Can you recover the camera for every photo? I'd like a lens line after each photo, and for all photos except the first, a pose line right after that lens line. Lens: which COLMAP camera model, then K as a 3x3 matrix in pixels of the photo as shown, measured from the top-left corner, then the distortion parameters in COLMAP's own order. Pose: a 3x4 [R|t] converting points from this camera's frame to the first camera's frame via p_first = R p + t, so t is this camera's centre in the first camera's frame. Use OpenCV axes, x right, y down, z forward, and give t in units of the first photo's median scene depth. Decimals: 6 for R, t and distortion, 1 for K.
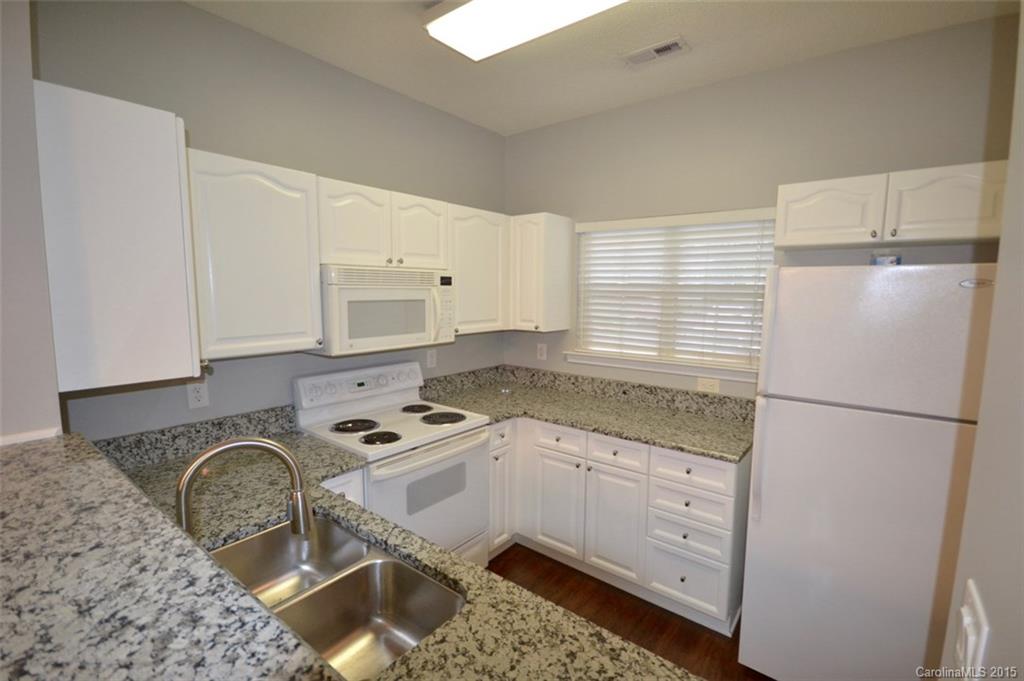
lens RADIAL K [[457.3, 0, 521.1], [0, 457.3, 347.9], [0, 0, 1]] dist [0.001229, -0.001044]
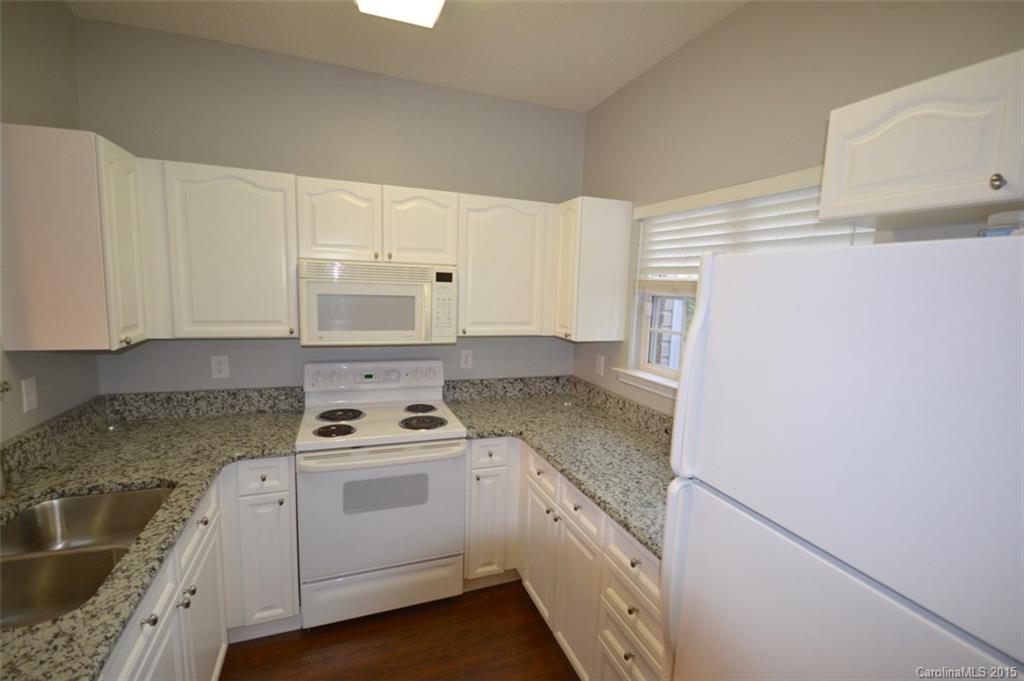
lens RADIAL K [[457.3, 0, 512.4], [0, 457.3, 347.1], [0, 0, 1]] dist [0.001229, -0.001044]
pose [[0.859555, 0.089373, -0.503167, 0.448436], [-0.091291, 0.995605, 0.020889, -0.037457], [0.502823, 0.027979, 0.863937, 0.274713]]
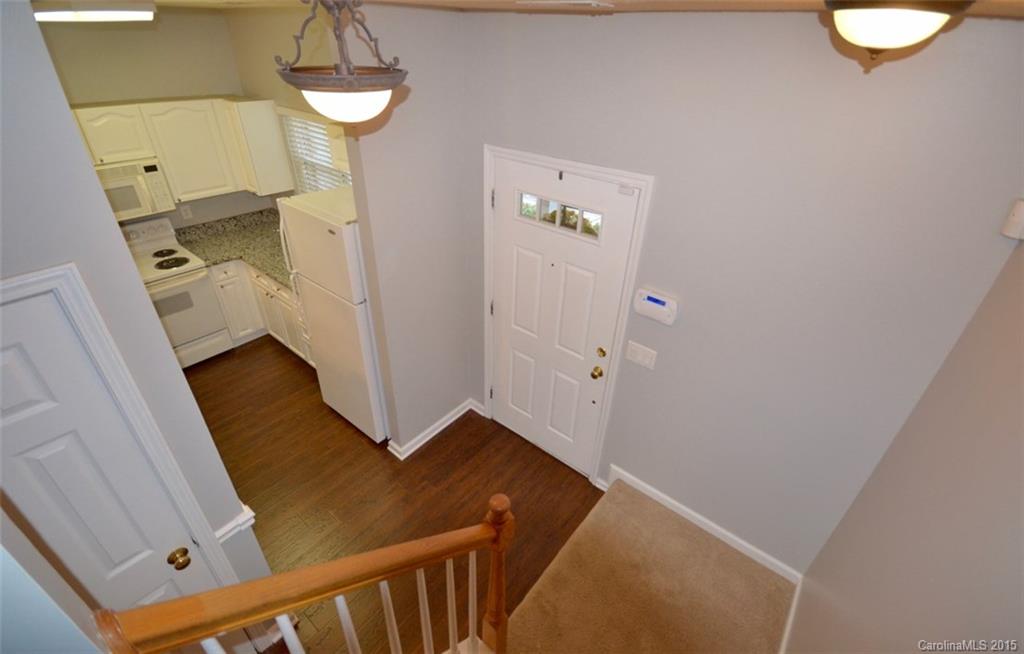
lens RADIAL K [[454.4, 0, 519.6], [0, 454.4, 320.5], [0, 0, 1]] dist [0.001067, -0.000639]
pose [[0.999491, 0.028525, 0.014253, 0.992759], [-0.031866, 0.909907, 0.413588, -0.345199], [-0.001172, -0.413831, 0.910353, -0.486655]]
